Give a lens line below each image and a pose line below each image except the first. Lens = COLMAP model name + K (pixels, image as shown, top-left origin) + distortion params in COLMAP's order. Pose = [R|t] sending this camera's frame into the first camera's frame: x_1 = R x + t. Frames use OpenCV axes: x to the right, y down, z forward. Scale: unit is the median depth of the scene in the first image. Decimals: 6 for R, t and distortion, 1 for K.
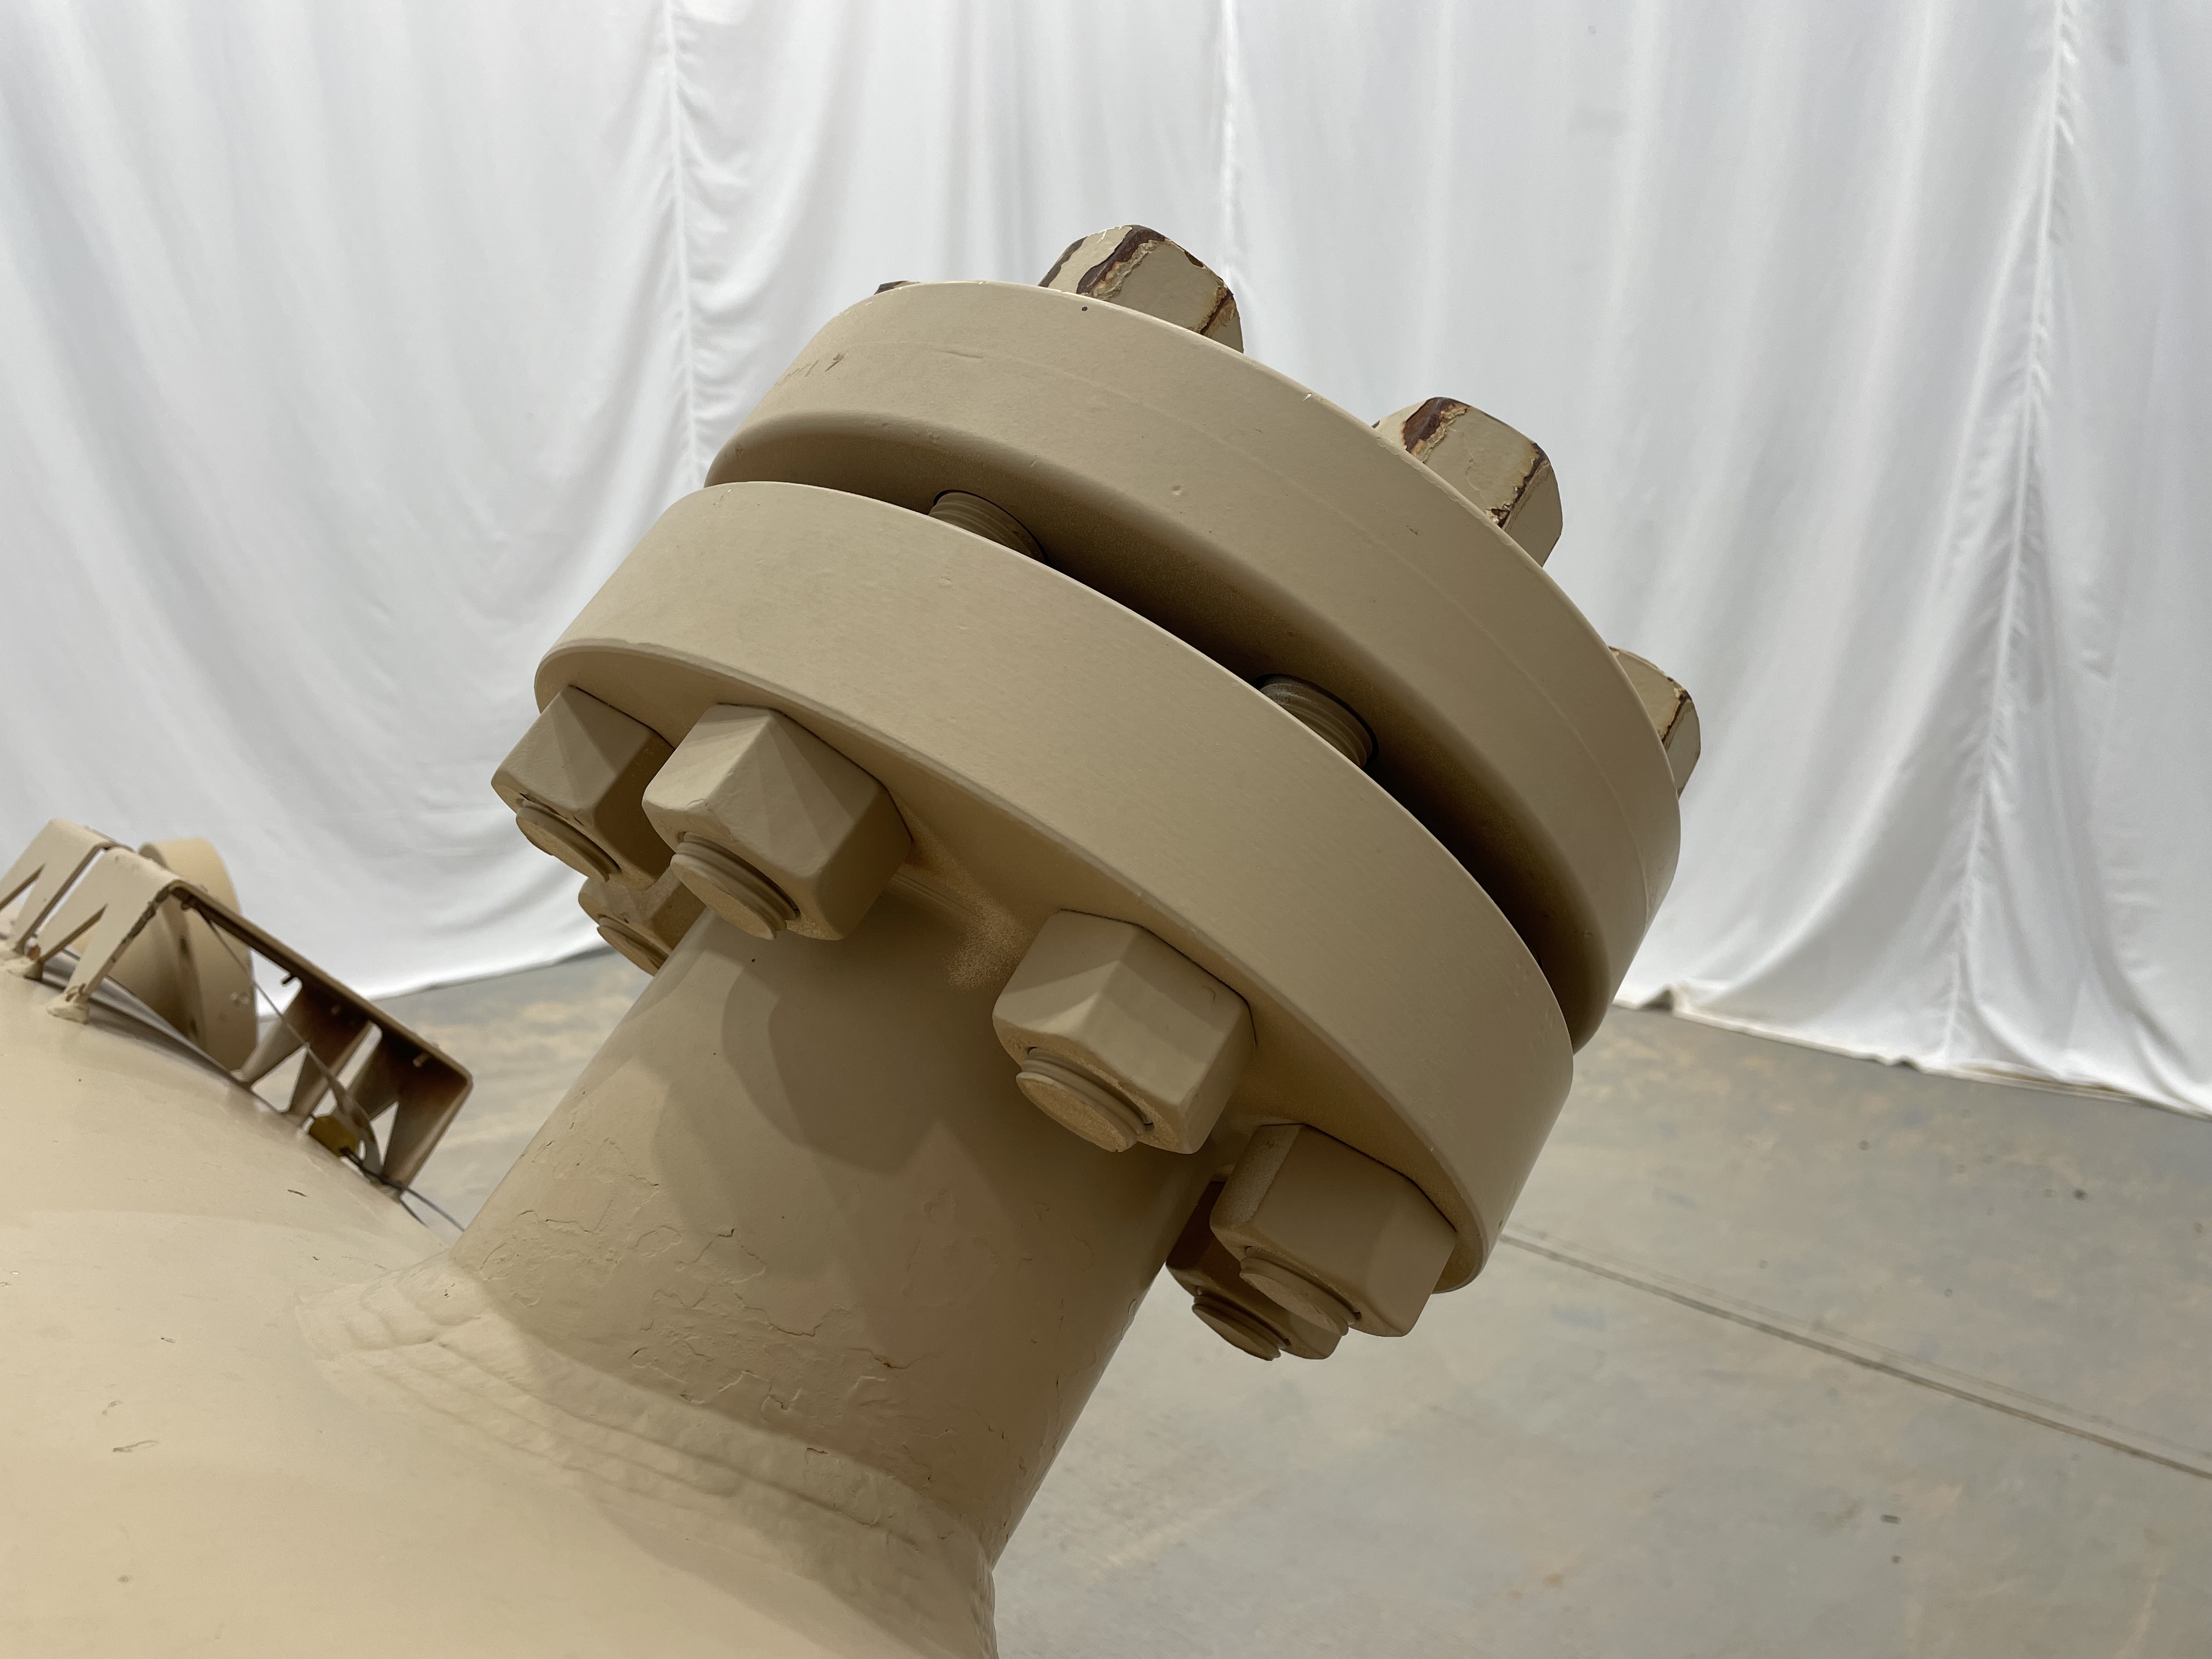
lens RADIAL K [[1675.1, 0, 1098.7], [0, 1675.1, 799.9], [0, 0, 1]] dist [0.090334, -0.119812]
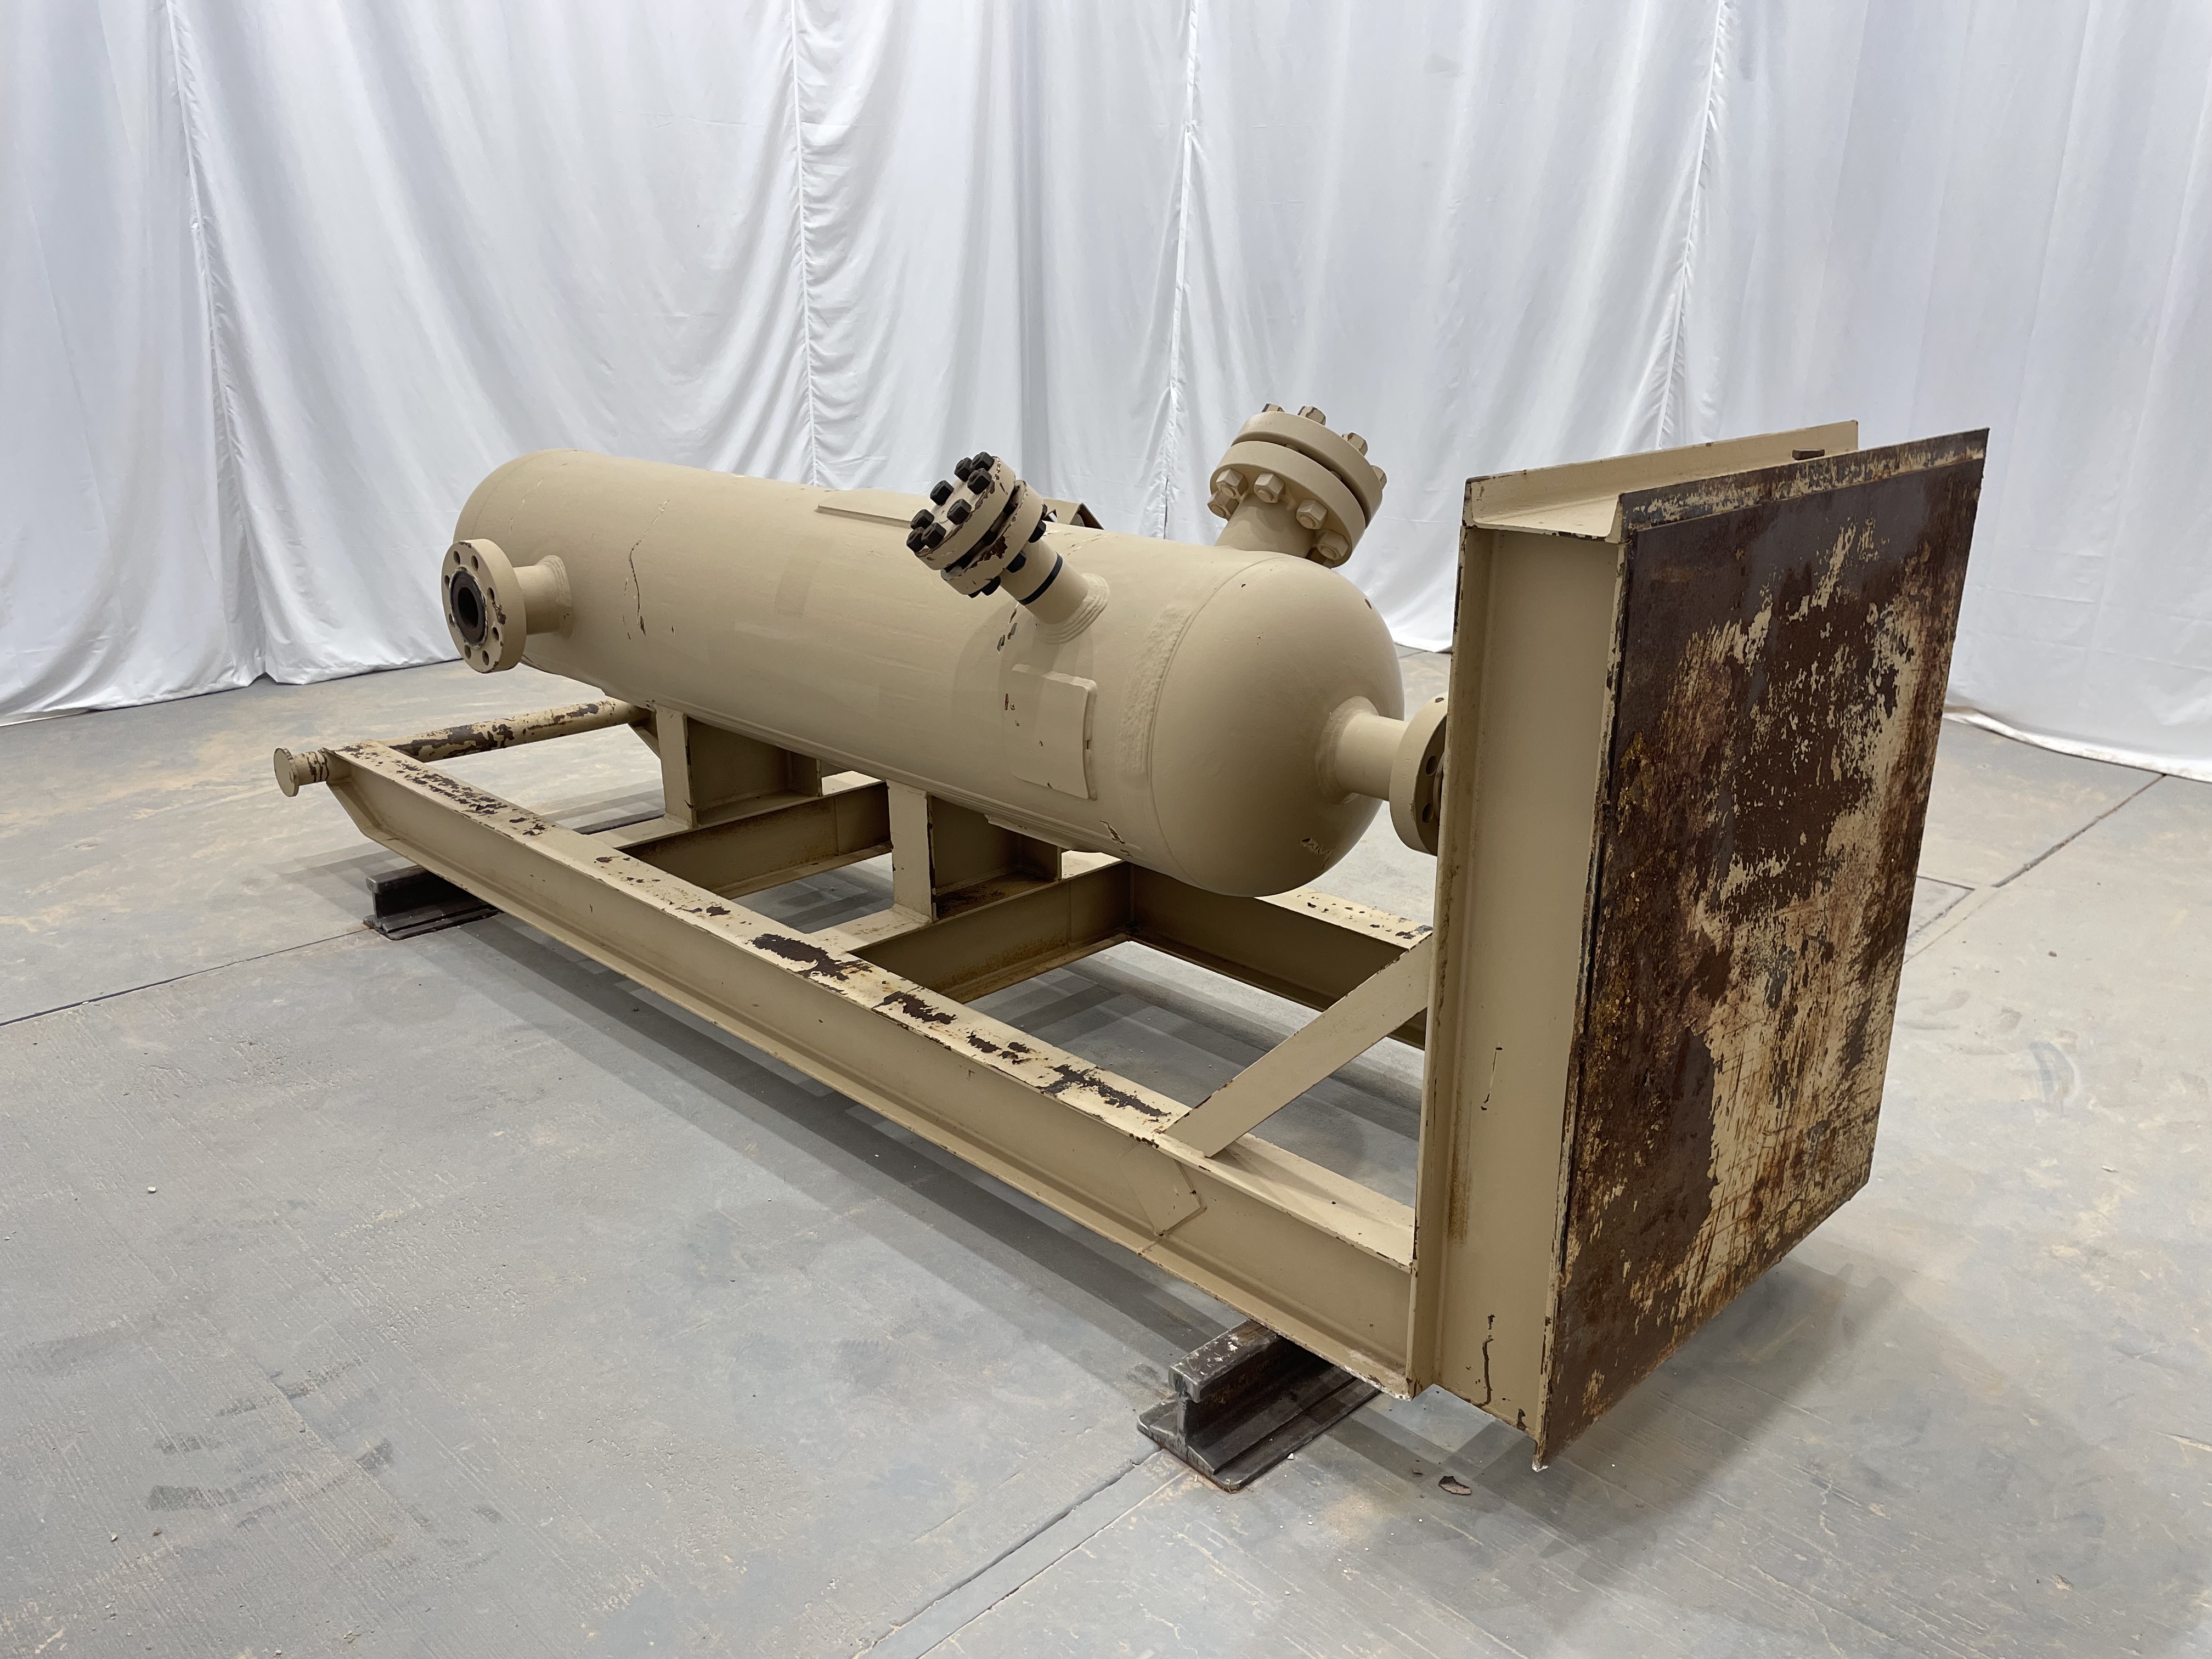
lens RADIAL K [[1675.1, 0, 1122.3], [0, 1675.1, 812.2], [0, 0, 1]] dist [0.090334, -0.119812]
pose [[0.995407, 0.011032, 0.095092, -0.108837], [-0.026176, 0.986849, 0.159514, 0.018753], [-0.092081, -0.161270, 0.982605, -0.471268]]
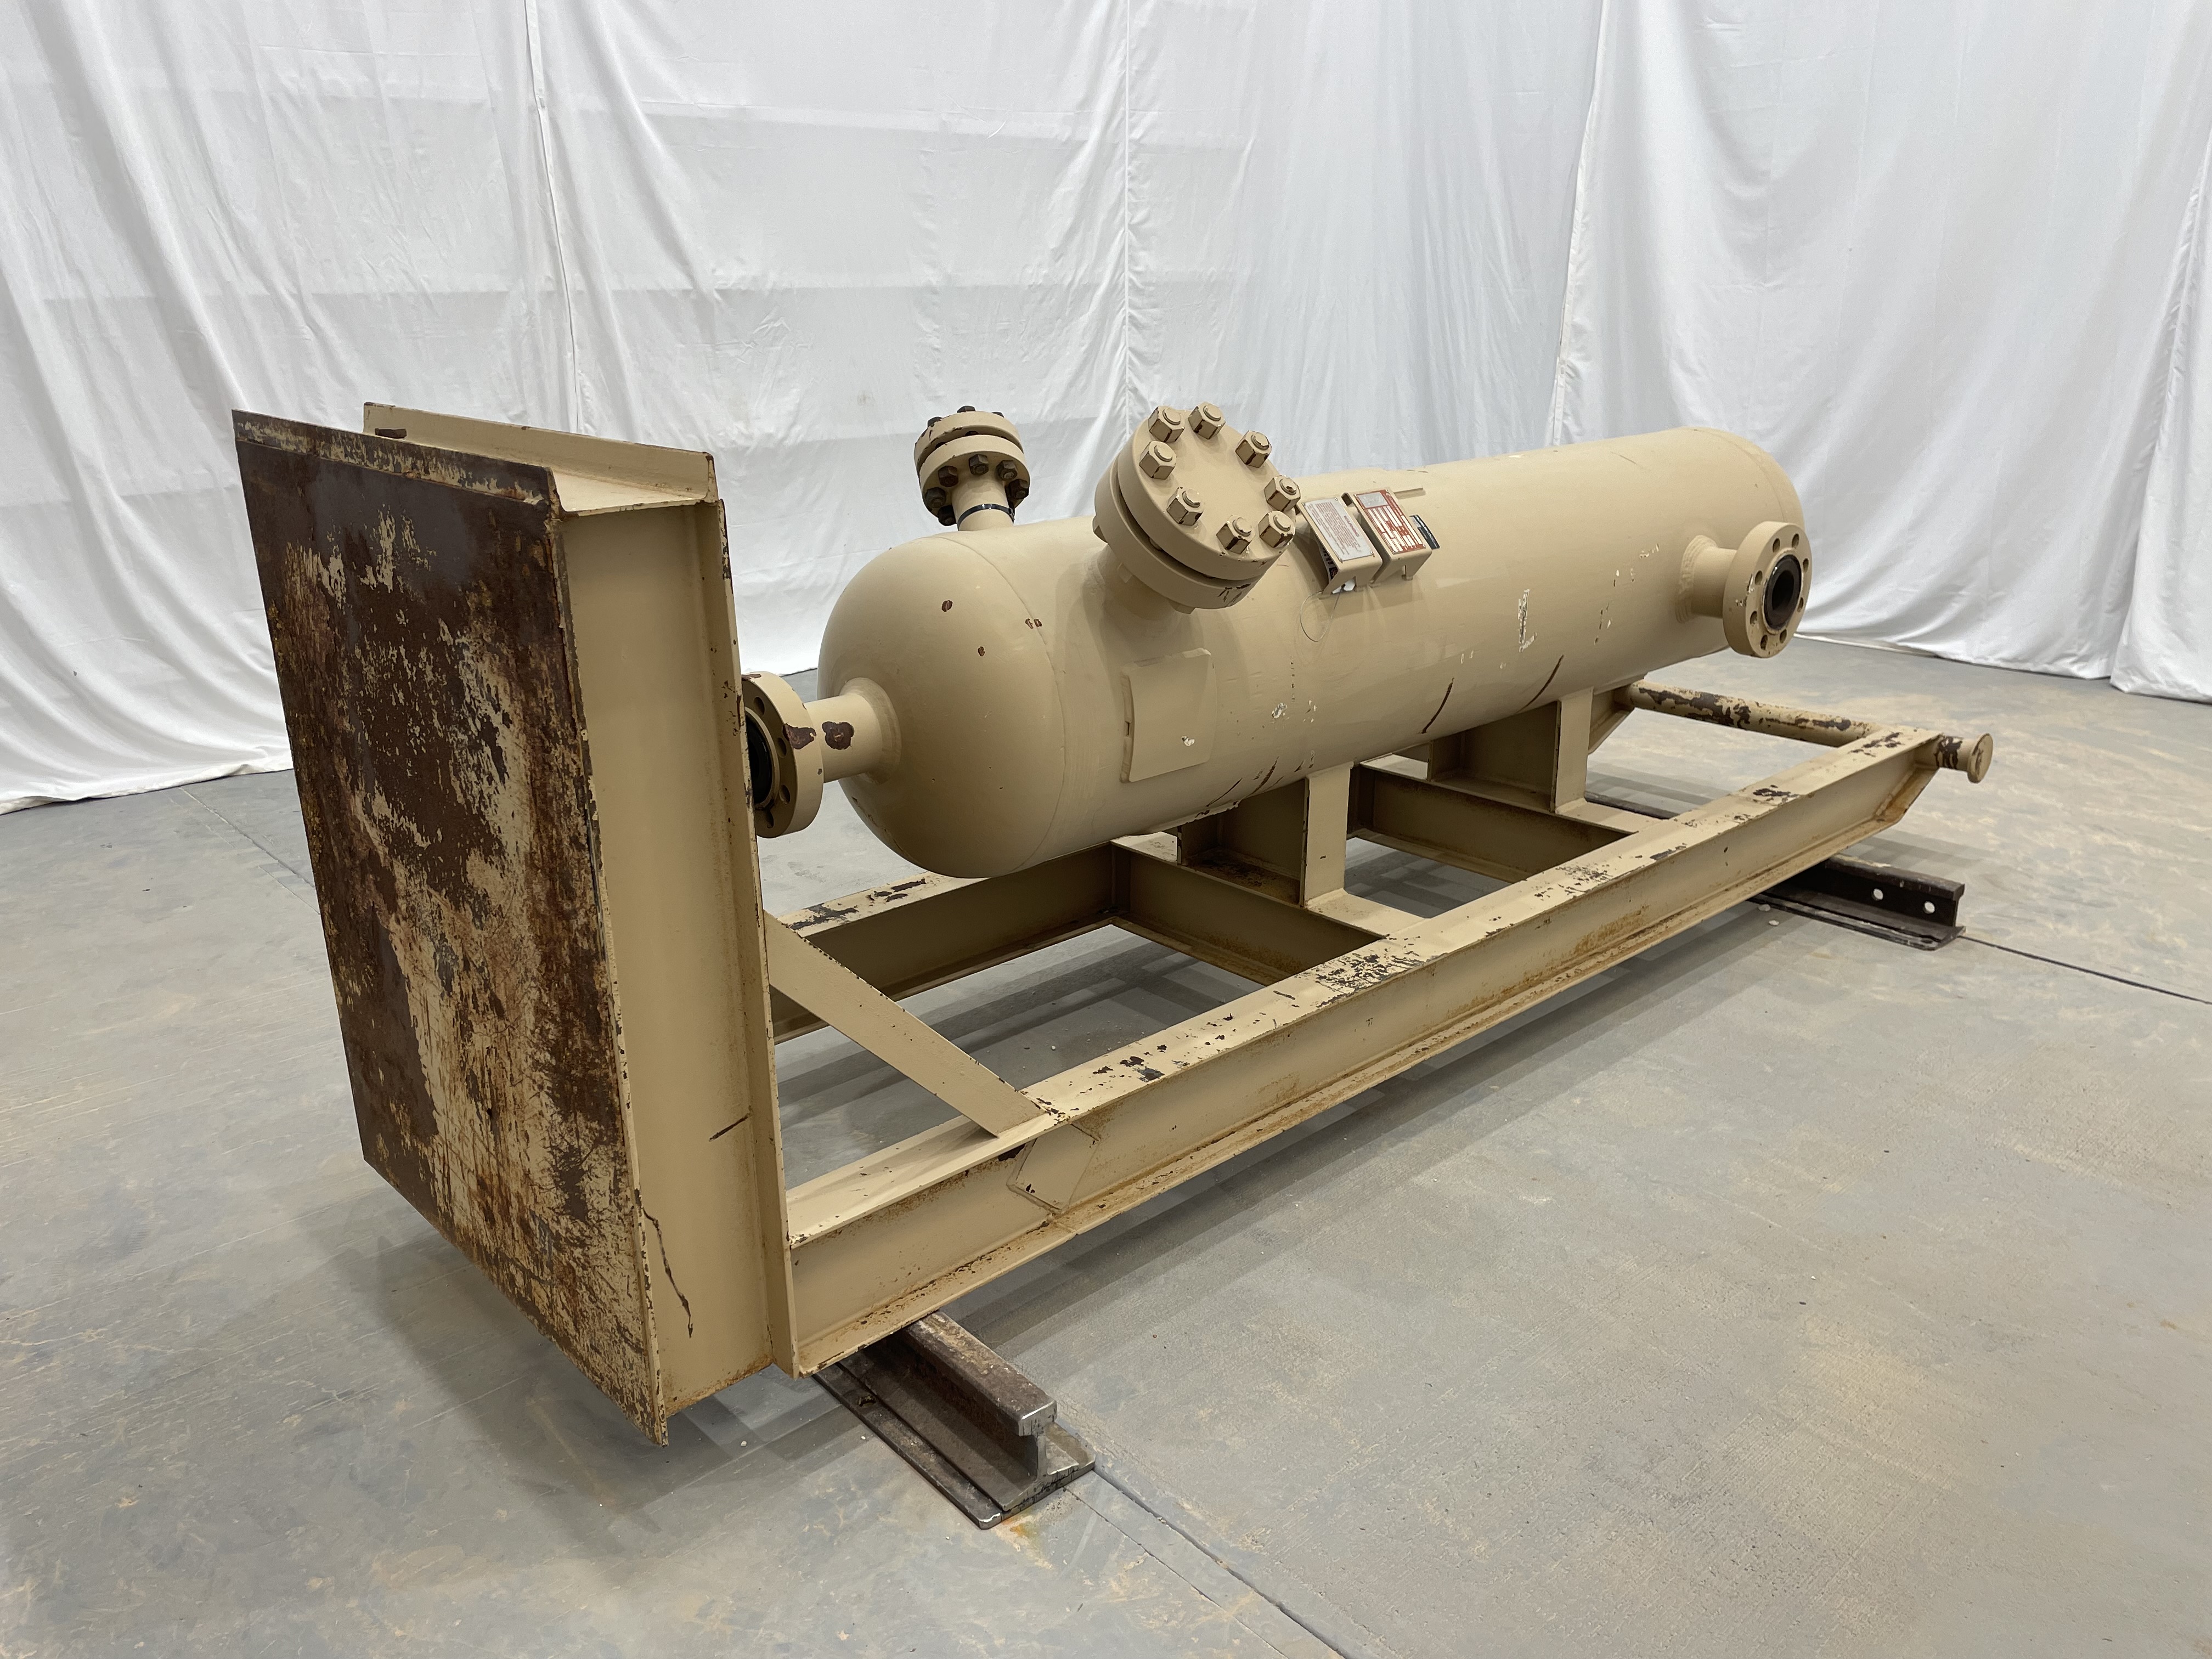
lens RADIAL K [[1675.1, 0, 1117.5], [0, 1675.1, 819.1], [0, 0, 1]] dist [0.090334, -0.119812]
pose [[0.045565, 0.350365, -0.935504, 0.459531], [-0.138842, 0.929609, 0.341395, -0.073583], [0.989266, 0.114331, 0.091003, 0.024465]]
